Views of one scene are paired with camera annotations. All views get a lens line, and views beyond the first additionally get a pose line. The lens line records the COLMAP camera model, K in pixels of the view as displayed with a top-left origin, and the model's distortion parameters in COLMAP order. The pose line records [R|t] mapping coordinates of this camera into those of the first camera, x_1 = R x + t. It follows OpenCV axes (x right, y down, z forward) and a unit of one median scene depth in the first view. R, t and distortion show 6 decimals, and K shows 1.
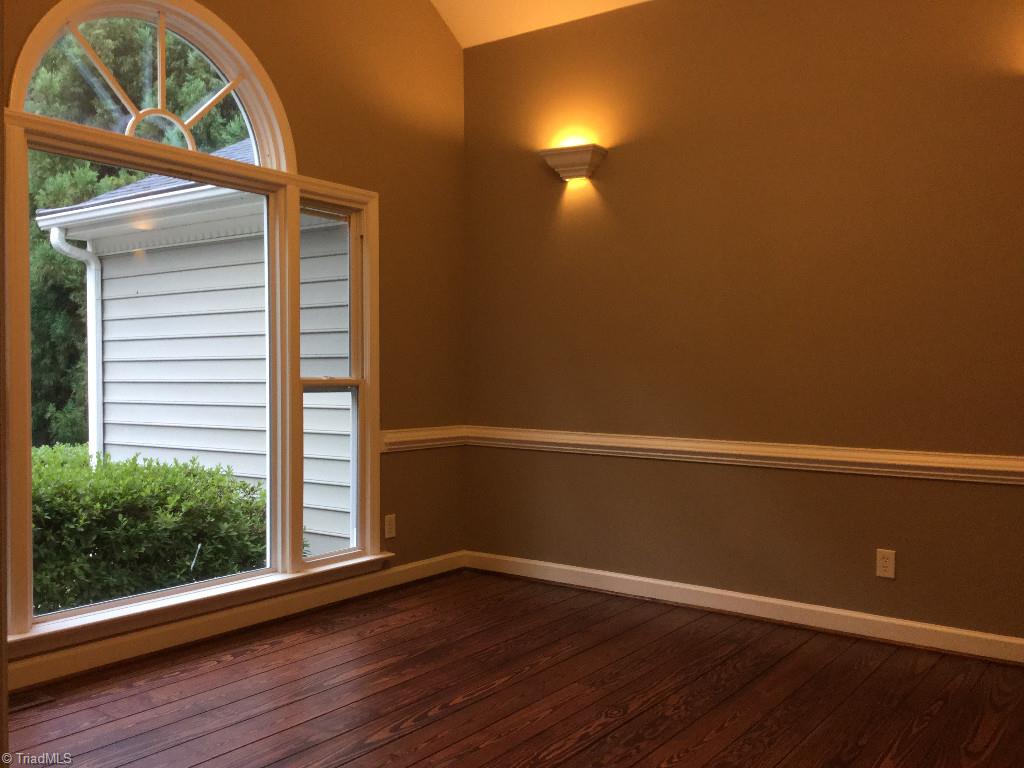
lens RADIAL K [[920.1, 0, 512.7], [0, 920.1, 383.6], [0, 0, 1]] dist [0.001572, -0.001024]
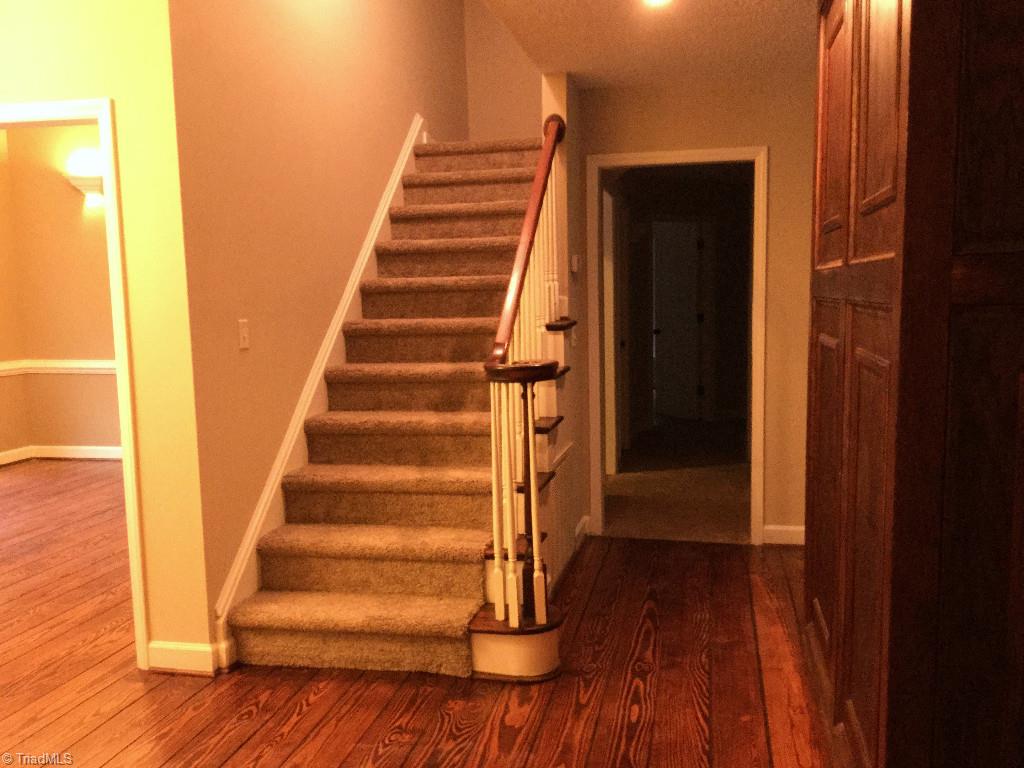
lens RADIAL K [[920.1, 0, 512.1], [0, 920.1, 386.0], [0, 0, 1]] dist [0.001572, -0.001024]
pose [[0.912078, -0.067725, 0.404384, 0.061722], [0.028902, 0.994430, 0.101358, -0.040644], [-0.408997, -0.080759, 0.908955, -0.661622]]
